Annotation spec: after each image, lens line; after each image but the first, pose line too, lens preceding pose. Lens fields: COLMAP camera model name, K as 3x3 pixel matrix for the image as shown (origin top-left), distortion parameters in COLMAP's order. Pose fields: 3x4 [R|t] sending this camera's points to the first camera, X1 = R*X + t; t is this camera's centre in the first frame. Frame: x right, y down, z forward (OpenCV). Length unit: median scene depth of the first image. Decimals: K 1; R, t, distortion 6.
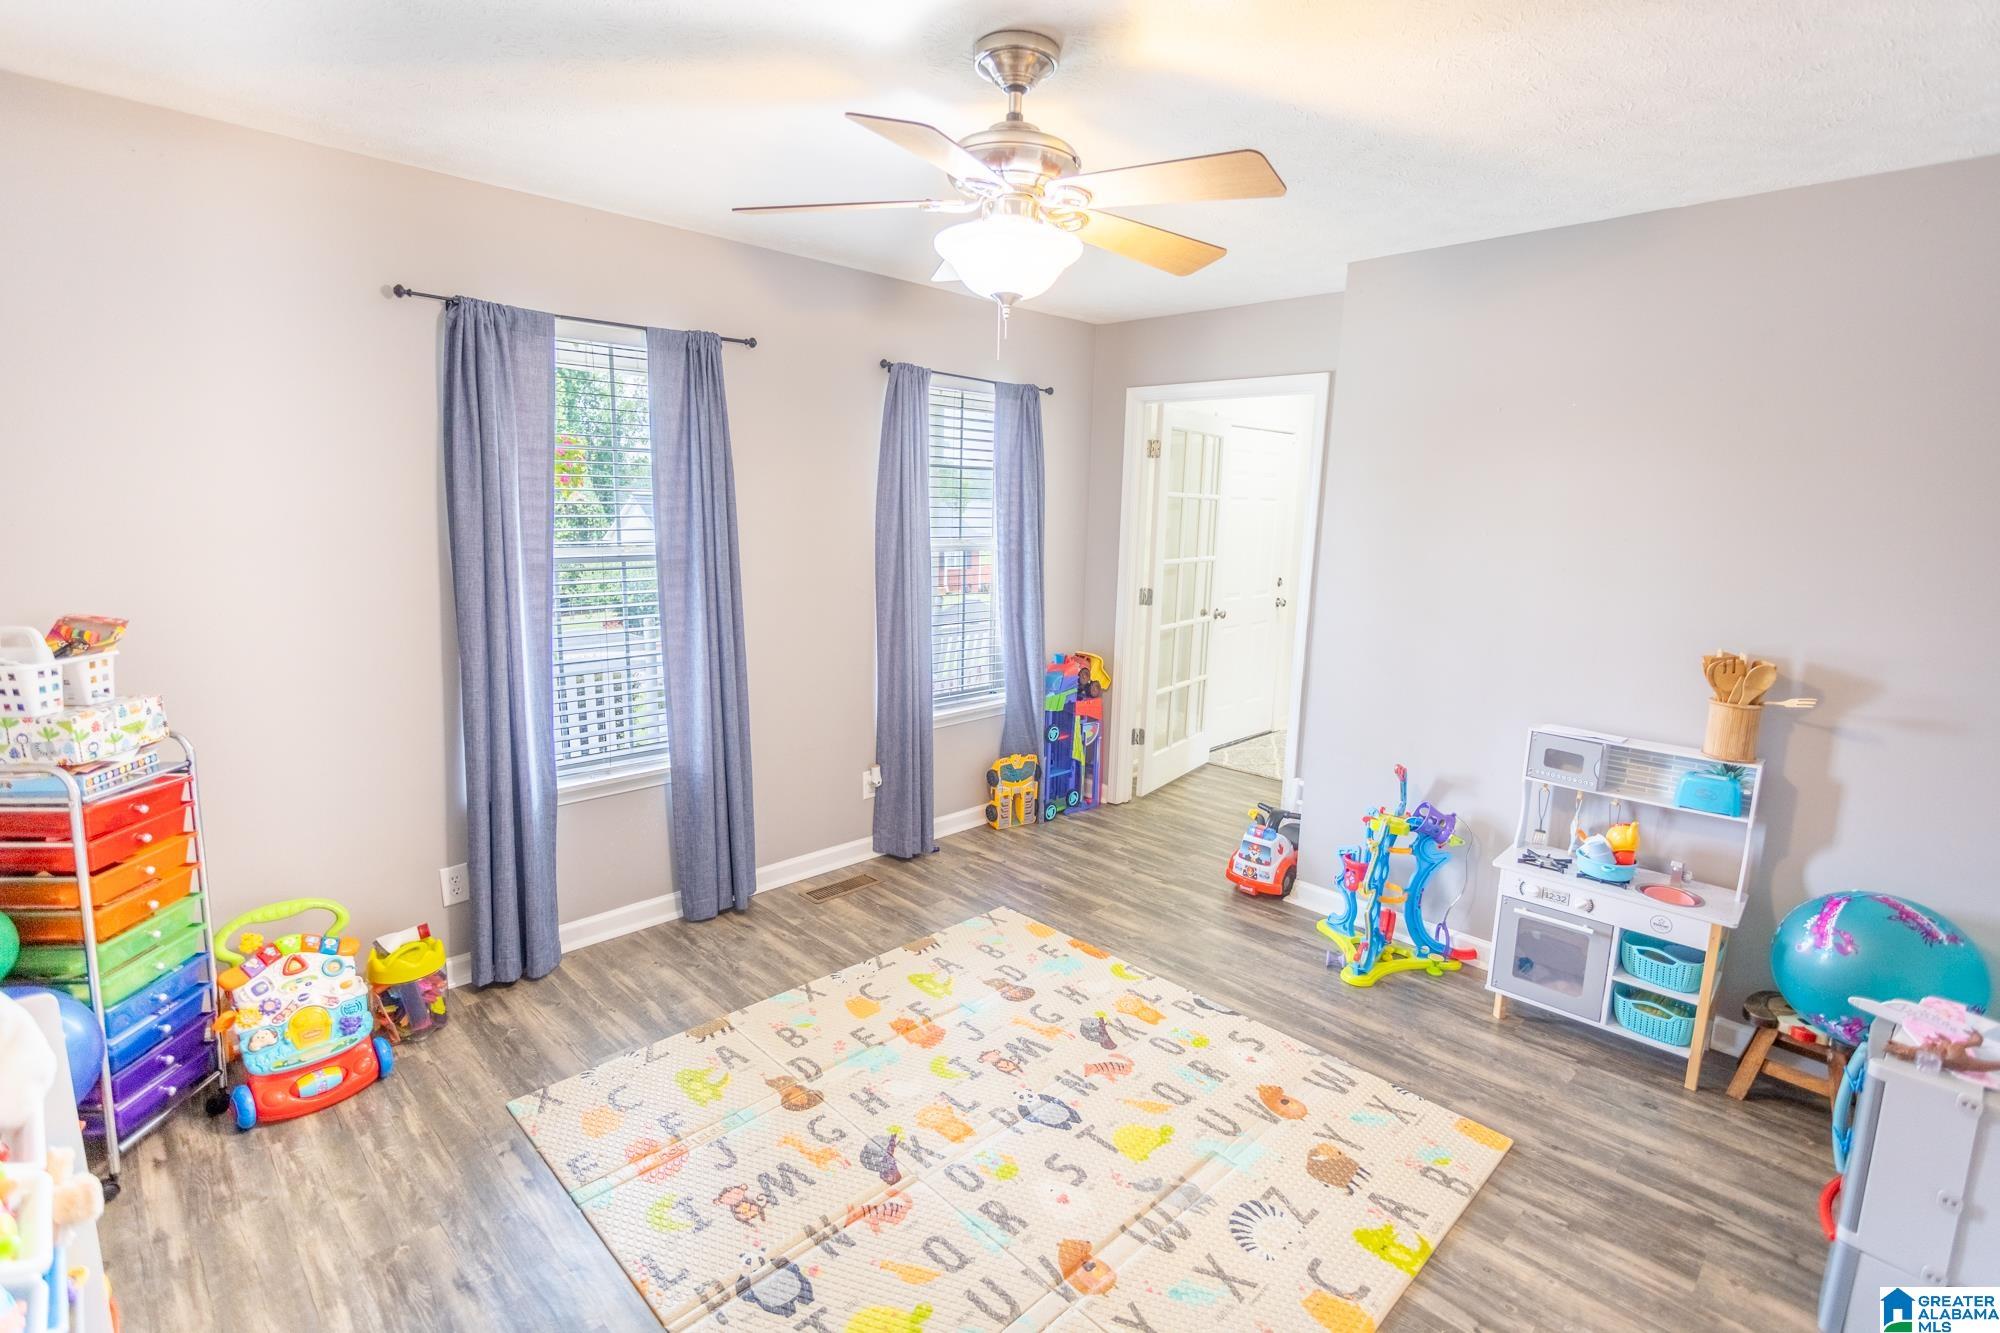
lens RADIAL K [[945.3, 0, 995.4], [0, 945.3, 671.3], [0, 0, 1]] dist [0.003340, 0.000126]
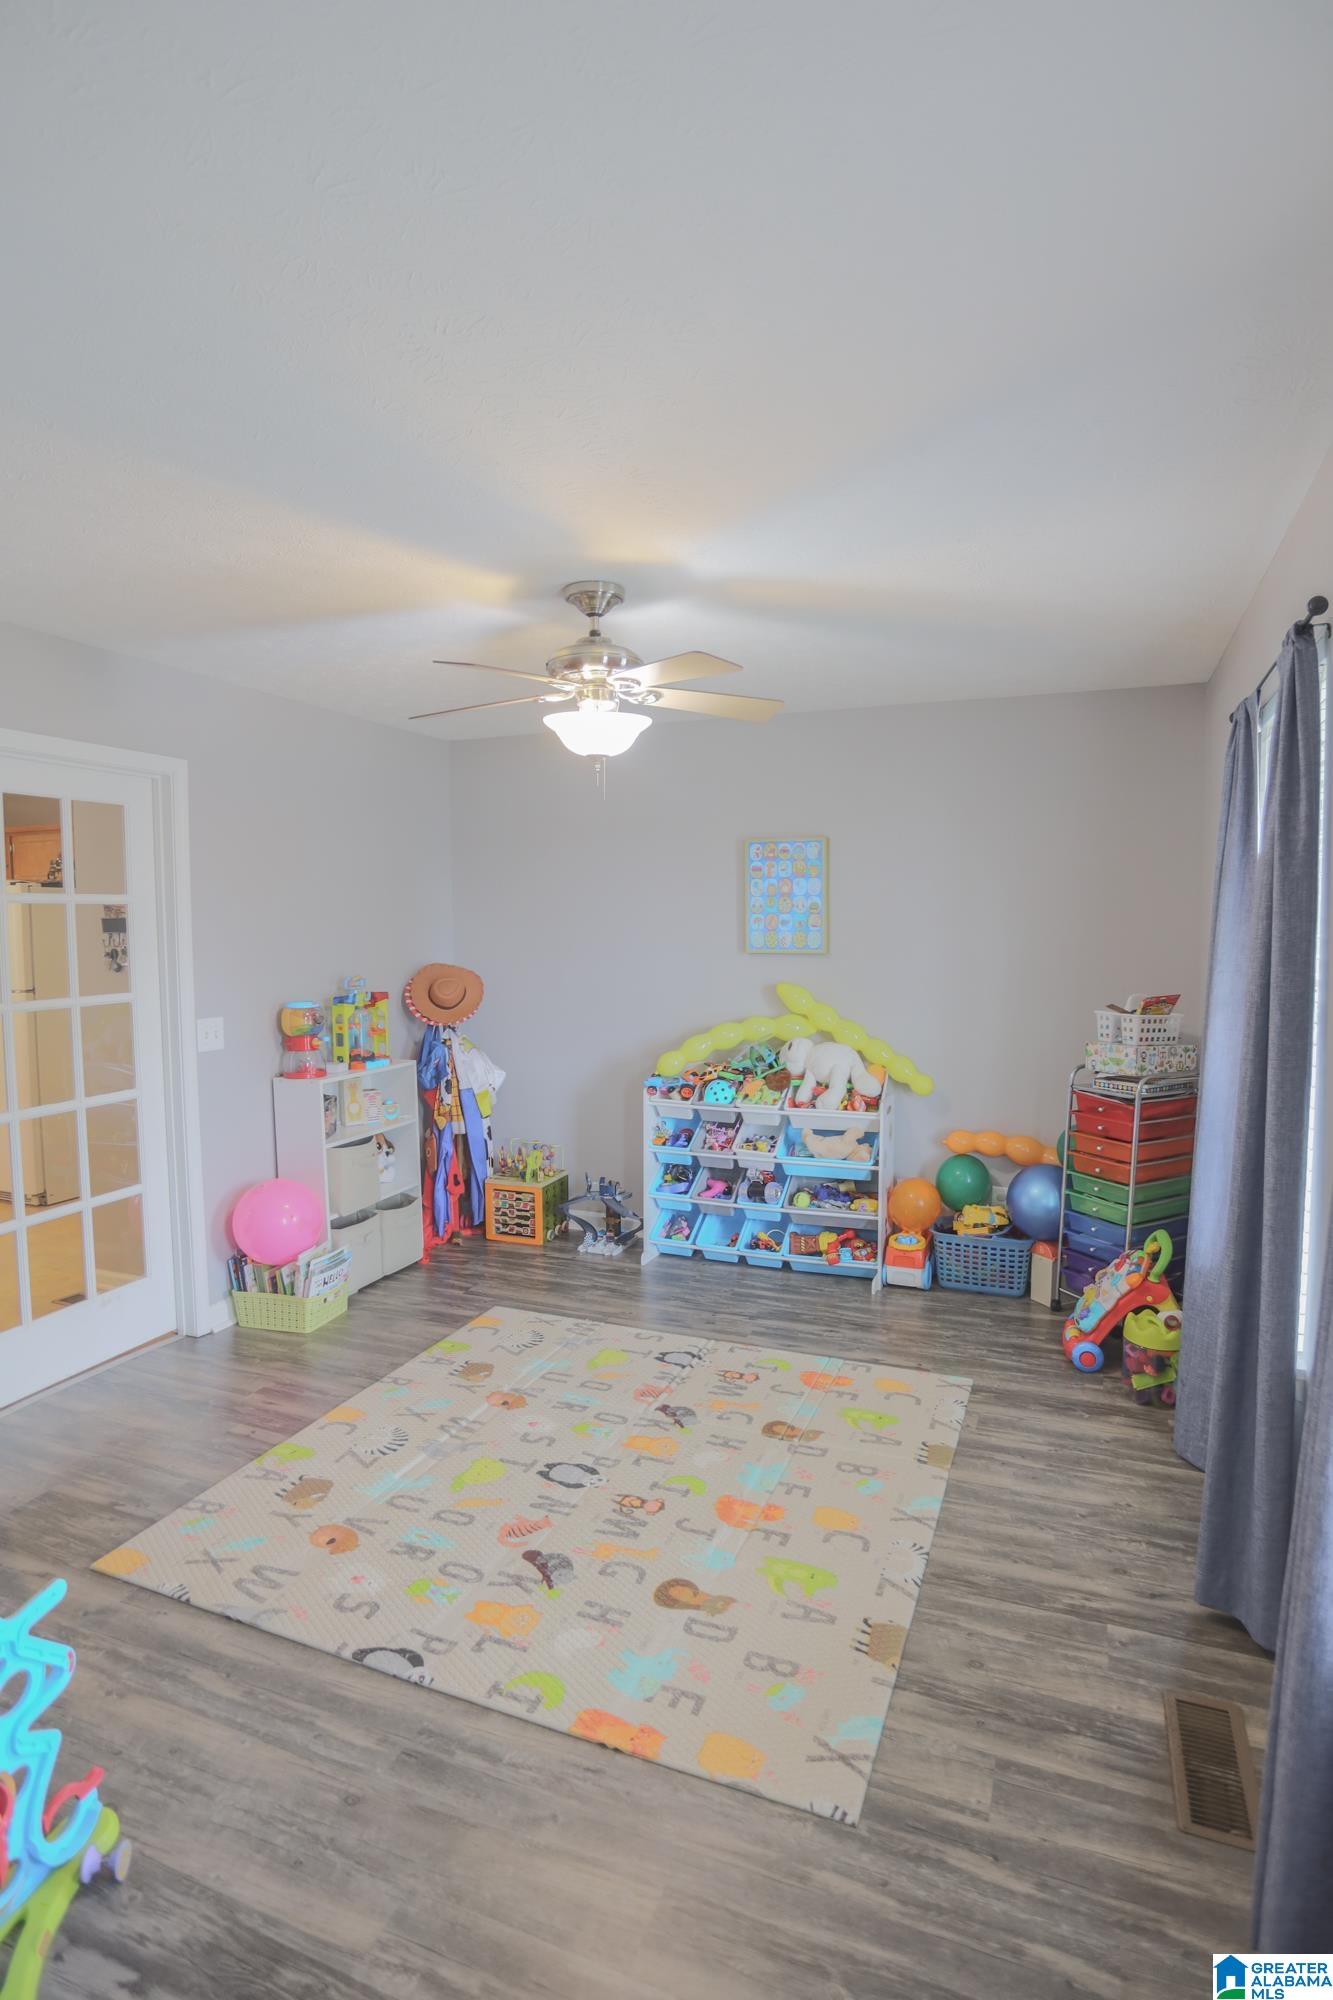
lens RADIAL K [[945.3, 0, 666.5], [0, 945.3, 1000.0], [0, 0, 1]] dist [0.003340, 0.000126]
pose [[-0.913233, 0.017123, -0.407077, 0.357222], [-0.083911, 0.969794, 0.229037, -0.287513], [0.398703, 0.243323, -0.884212, 1.739482]]
